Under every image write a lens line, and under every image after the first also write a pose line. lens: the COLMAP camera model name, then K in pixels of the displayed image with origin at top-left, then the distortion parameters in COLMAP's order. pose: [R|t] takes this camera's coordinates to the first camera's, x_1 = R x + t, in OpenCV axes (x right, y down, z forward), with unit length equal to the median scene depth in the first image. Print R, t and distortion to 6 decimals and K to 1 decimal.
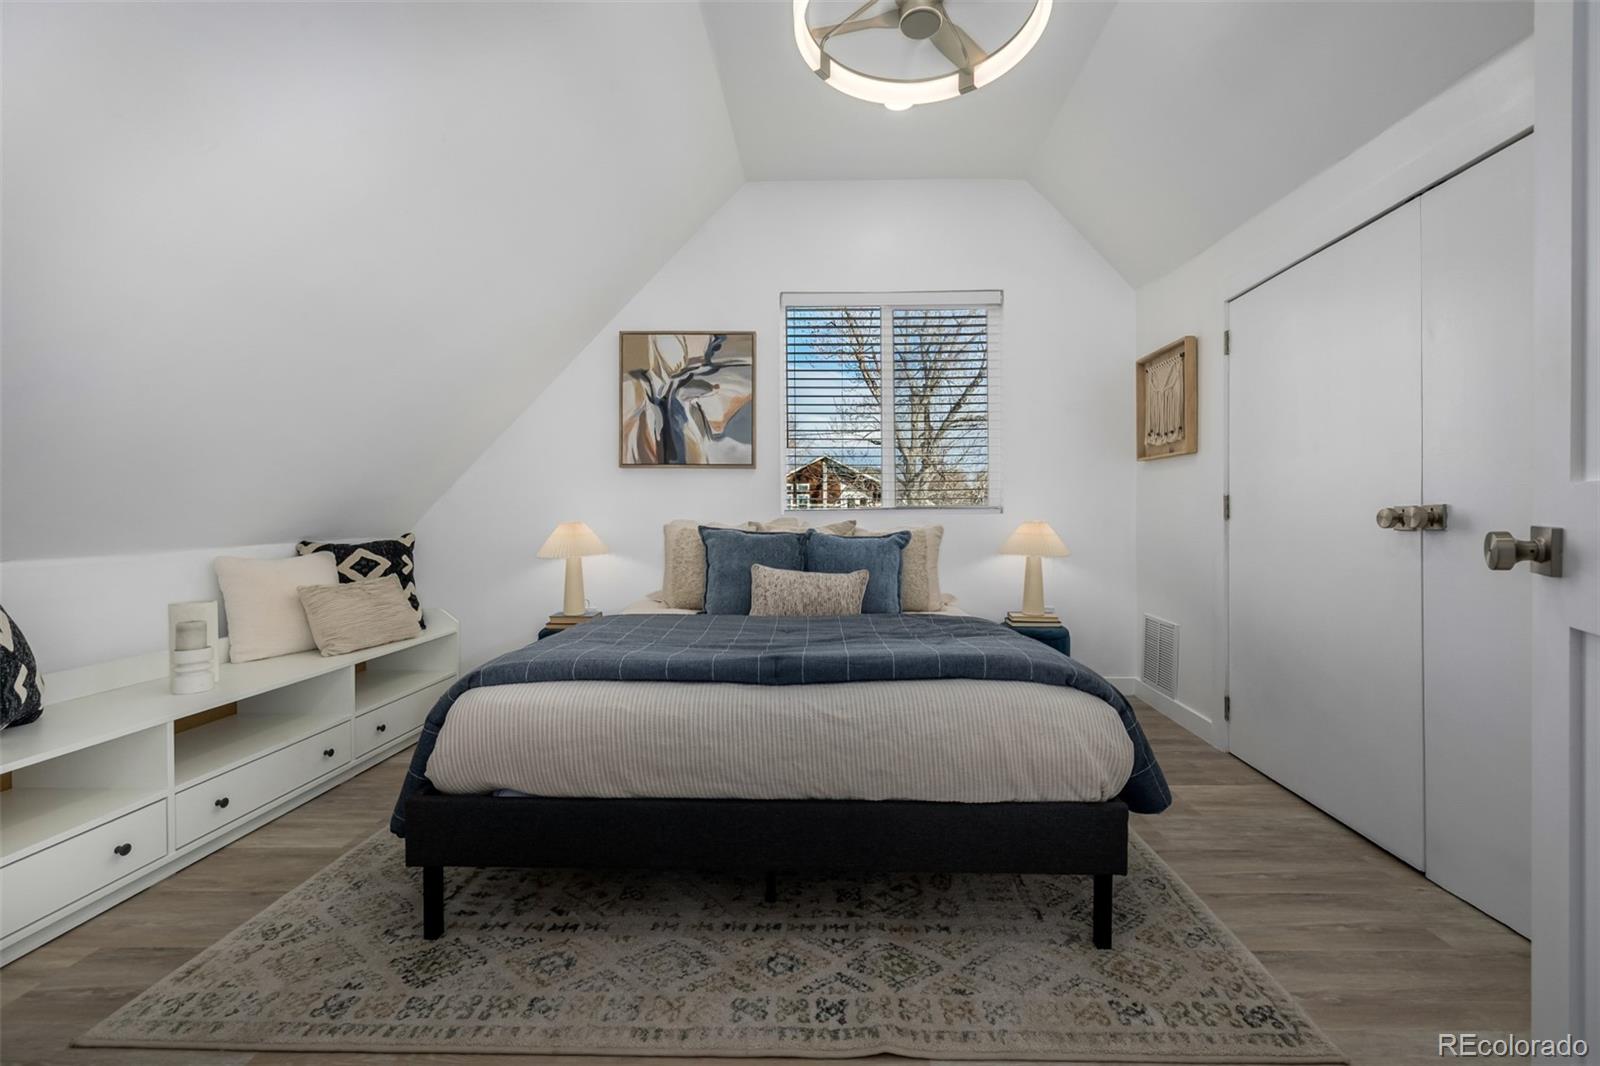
lens RADIAL K [[691.3, 0, 805.7], [0, 691.3, 525.8], [0, 0, 1]] dist [-0.028375, -0.001657]
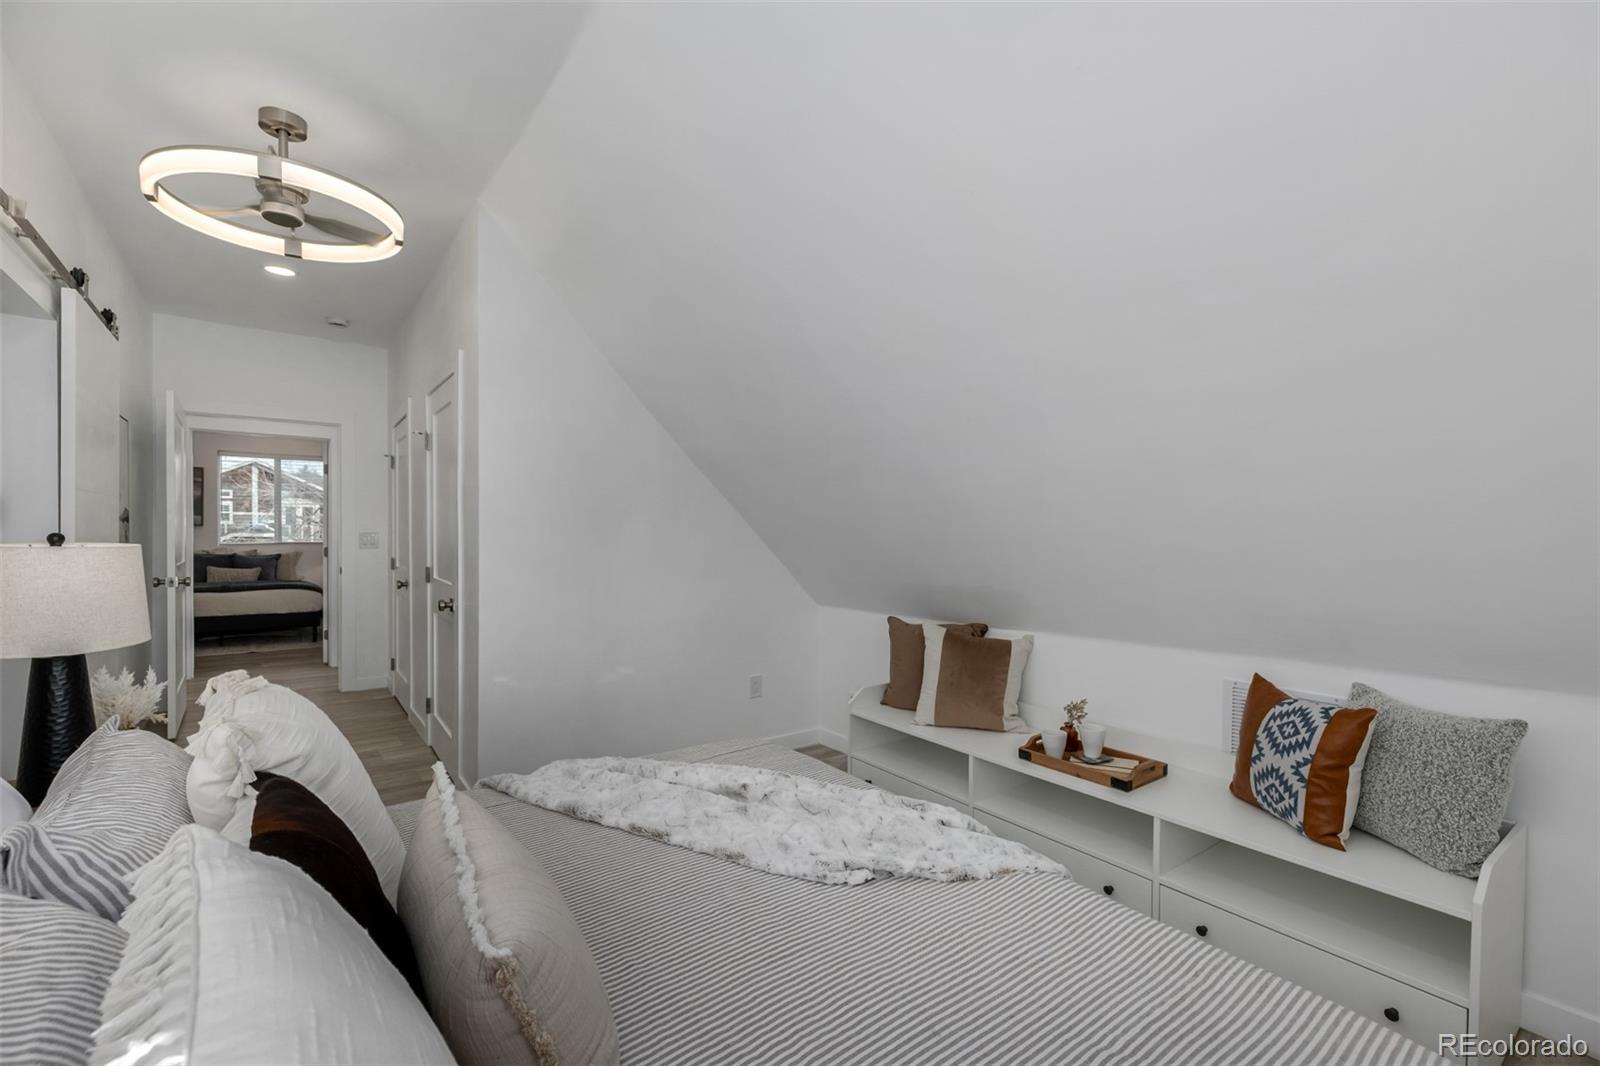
lens RADIAL K [[691.3, 0, 807.2], [0, 691.3, 535.8], [0, 0, 1]] dist [-0.028375, -0.001657]
pose [[0.758229, -0.009640, 0.651918, -0.019039], [0.008852, 0.999951, 0.004490, -0.055250], [-0.651929, 0.002366, 0.758277, -2.431422]]
